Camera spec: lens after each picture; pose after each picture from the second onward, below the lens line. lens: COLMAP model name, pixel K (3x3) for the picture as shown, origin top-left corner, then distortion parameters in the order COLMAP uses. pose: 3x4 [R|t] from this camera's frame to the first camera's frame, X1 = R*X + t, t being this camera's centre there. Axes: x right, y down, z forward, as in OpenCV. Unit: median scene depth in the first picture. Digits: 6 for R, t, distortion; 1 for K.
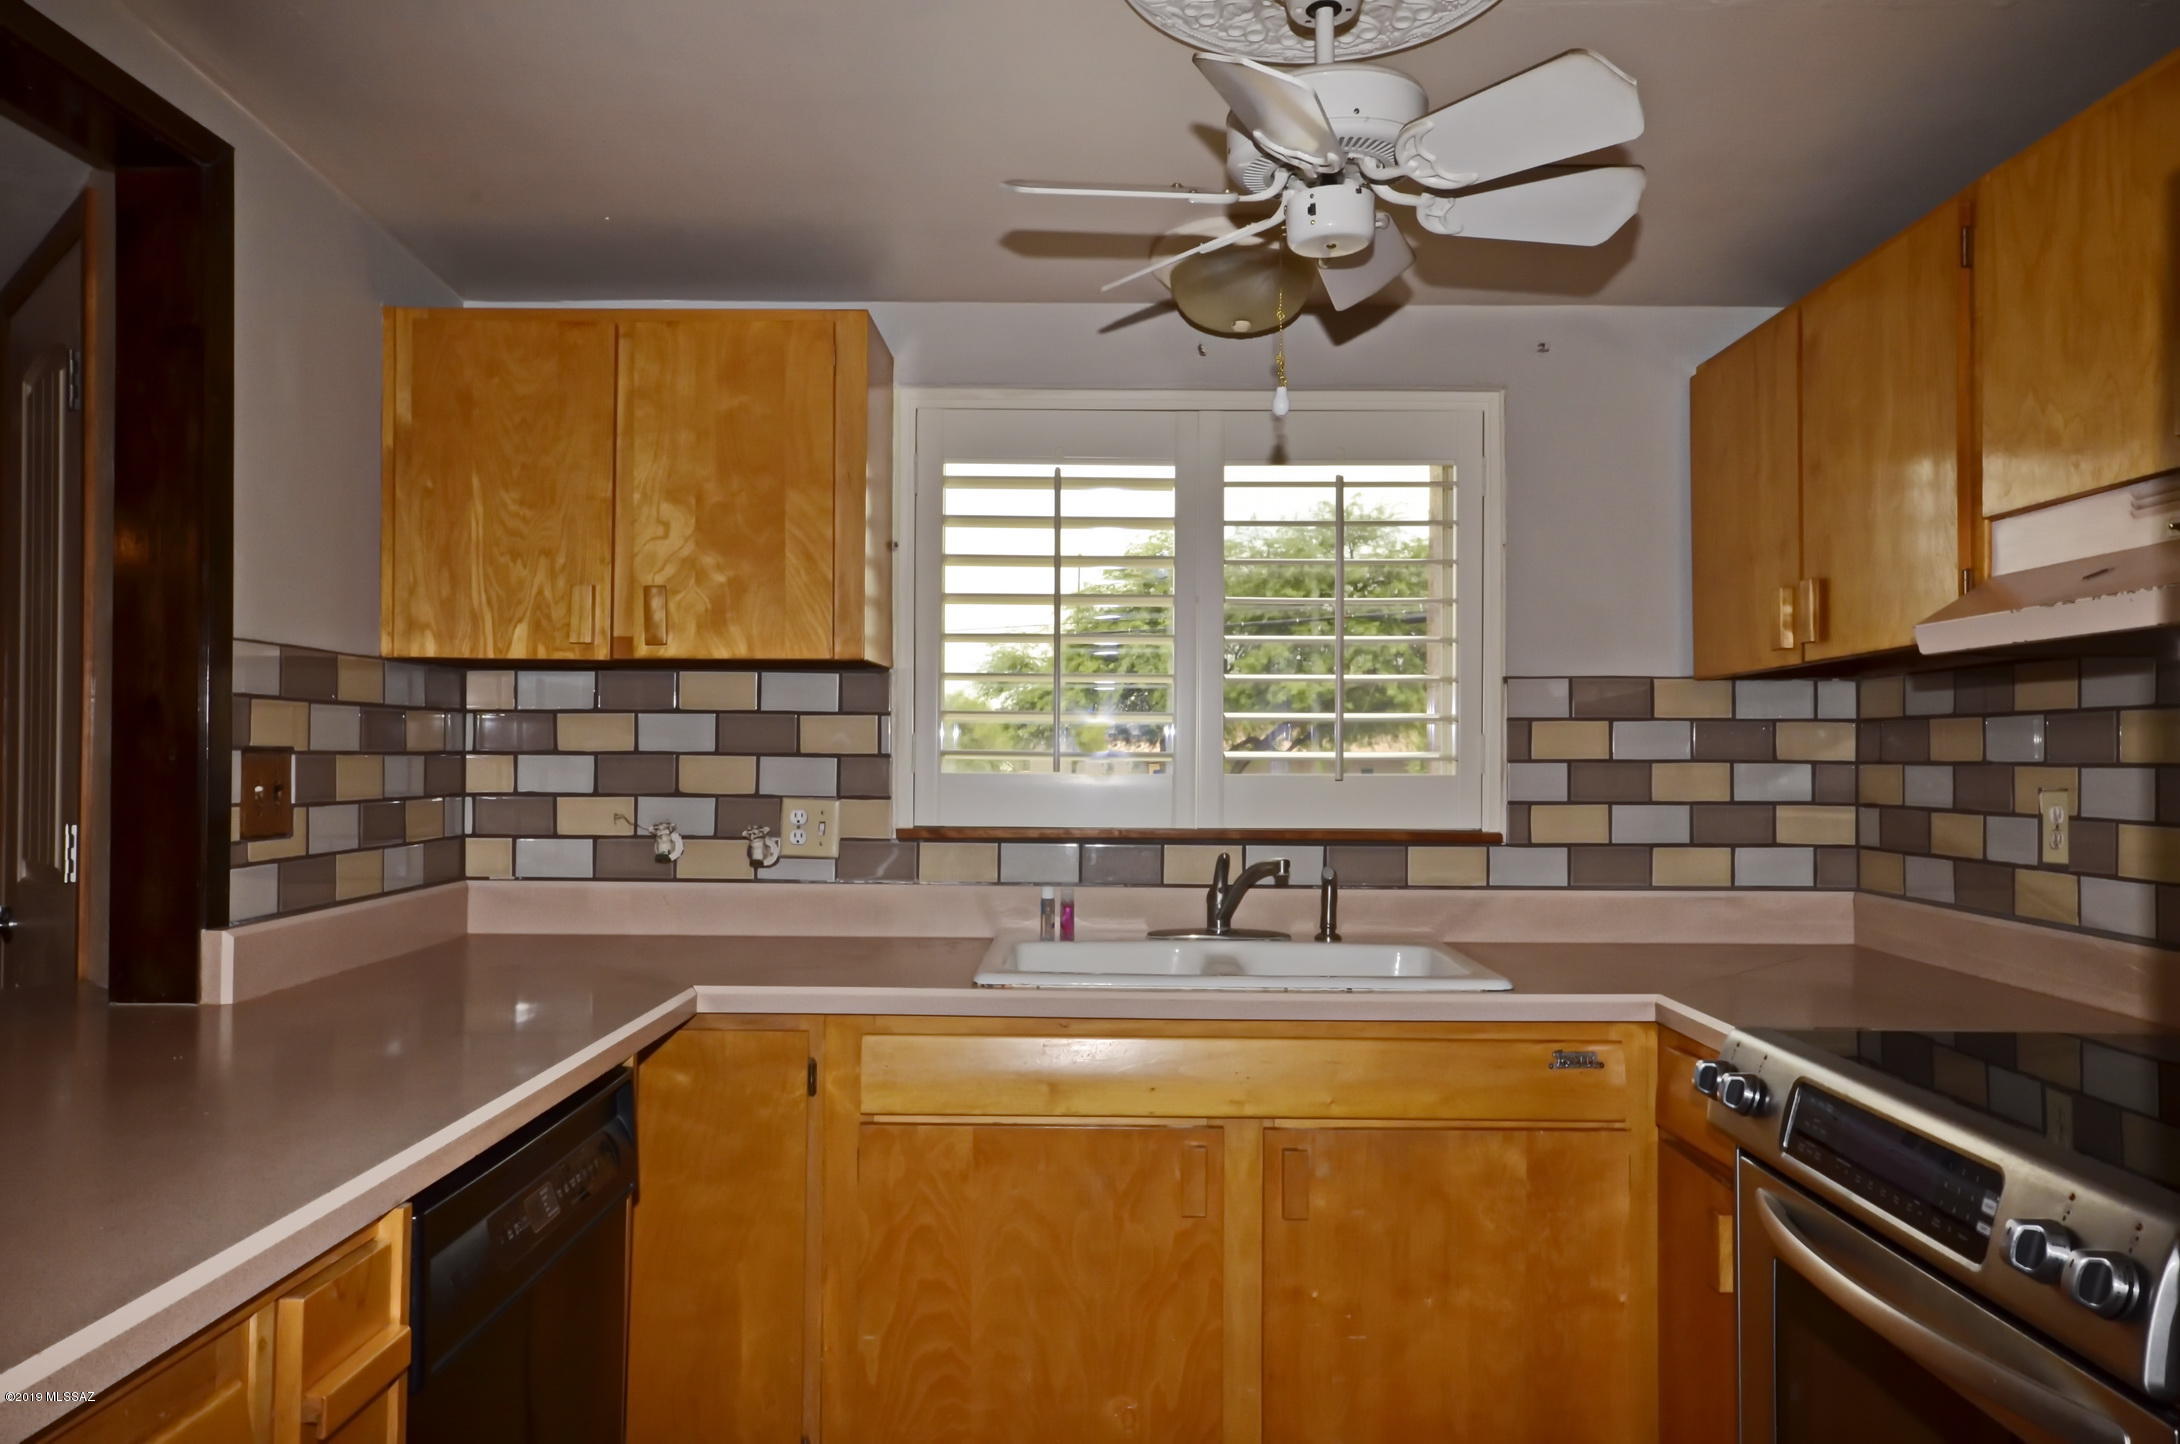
lens RADIAL K [[1522.0, 0, 1117.2], [0, 1522.0, 748.9], [0, 0, 1]] dist [0.014036, 0.012333]
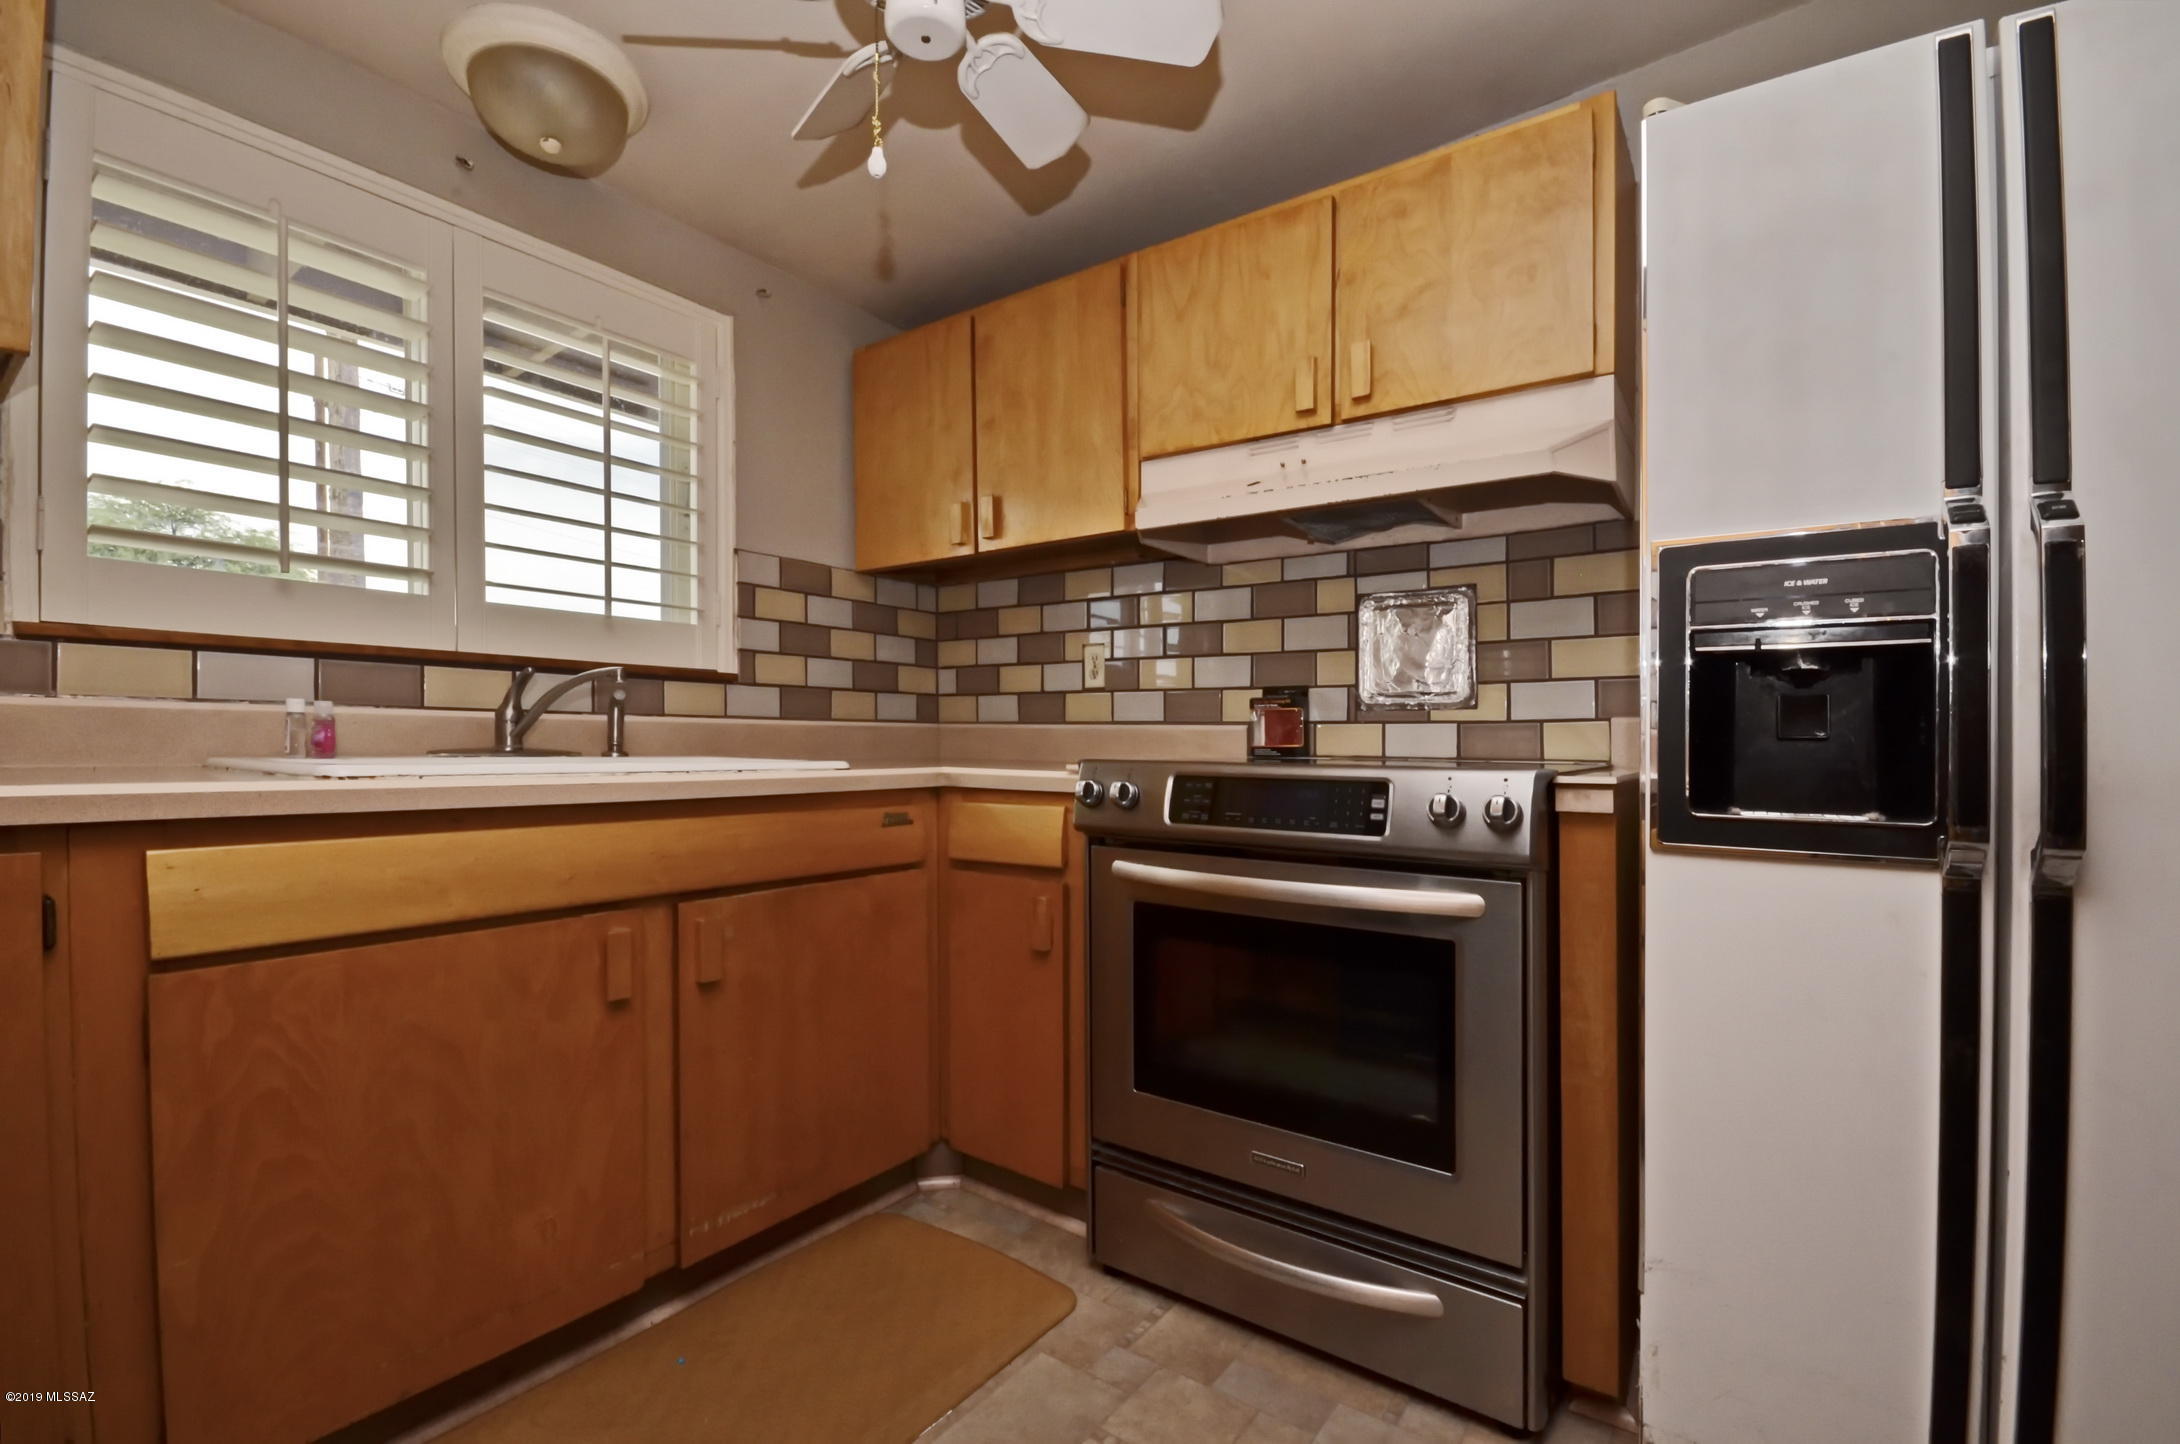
lens RADIAL K [[964.1, 0, 1128.7], [0, 964.1, 738.7], [0, 0, 1]] dist [-0.001677, -0.000614]
pose [[0.574568, -0.006954, 0.818427, -0.217373], [-0.002874, 0.999941, 0.010514, 0.103844], [-0.818452, -0.008394, 0.574514, 0.295862]]
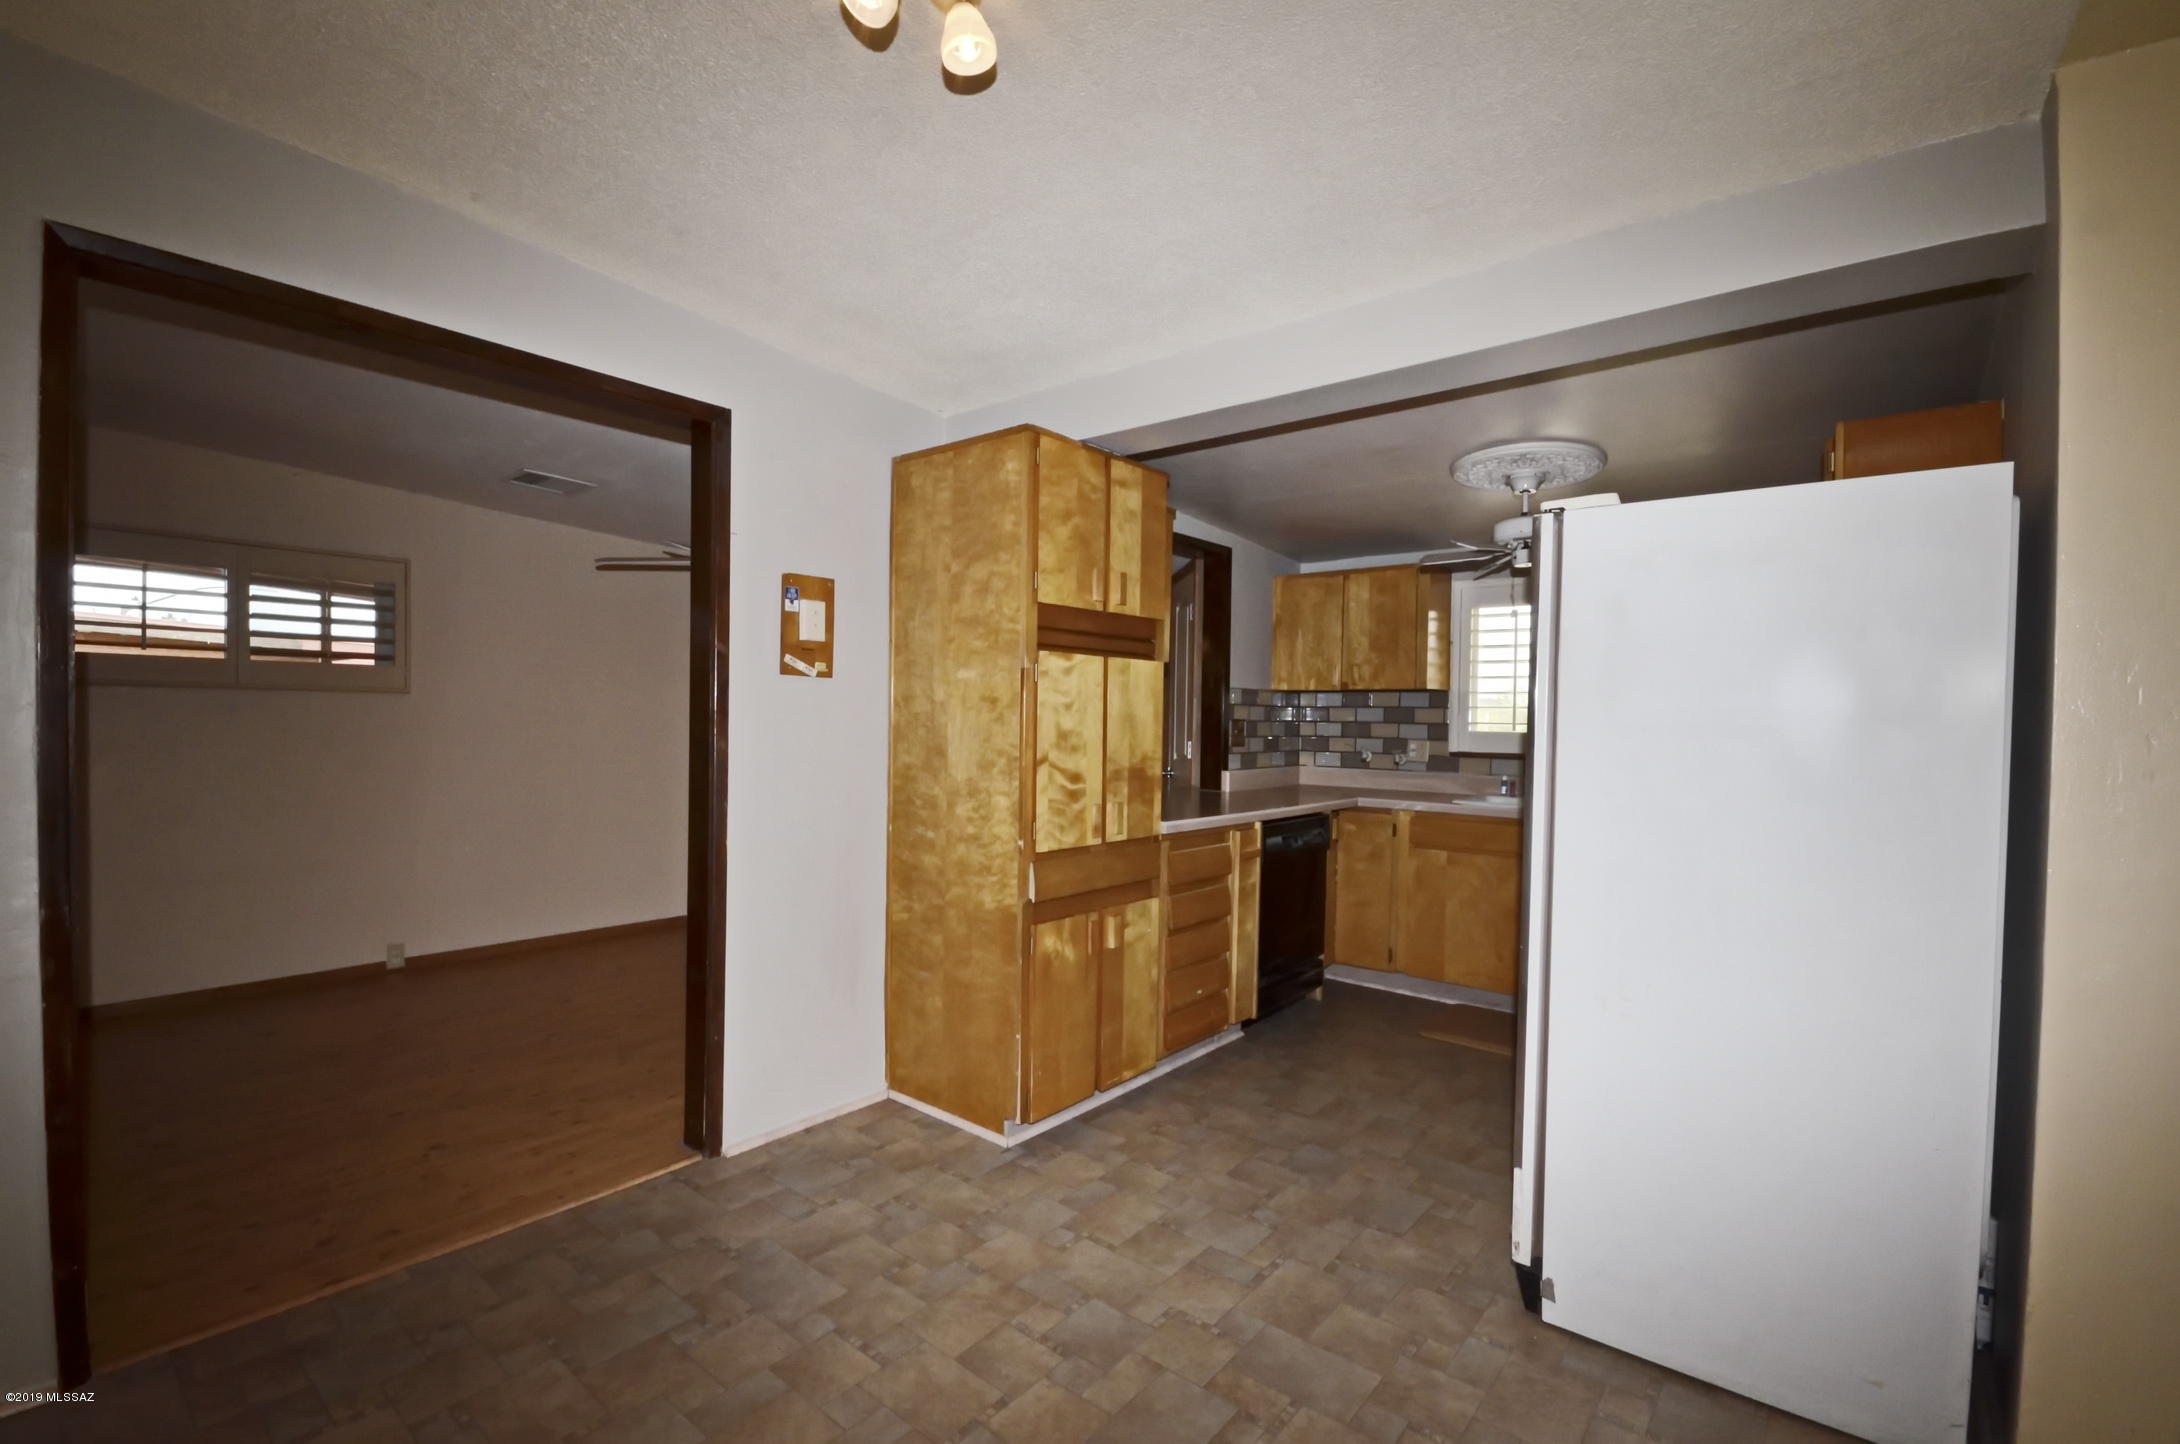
lens RADIAL K [[1033.9, 0, 1088.9], [0, 1033.9, 718.5], [0, 0, 1]] dist [-0.013644, -0.000519]
pose [[0.788330, 0.004330, -0.615238, 0.459846], [-0.006053, 0.999981, -0.000717, 0.000331], [0.615223, 0.004289, 0.788341, -0.783035]]
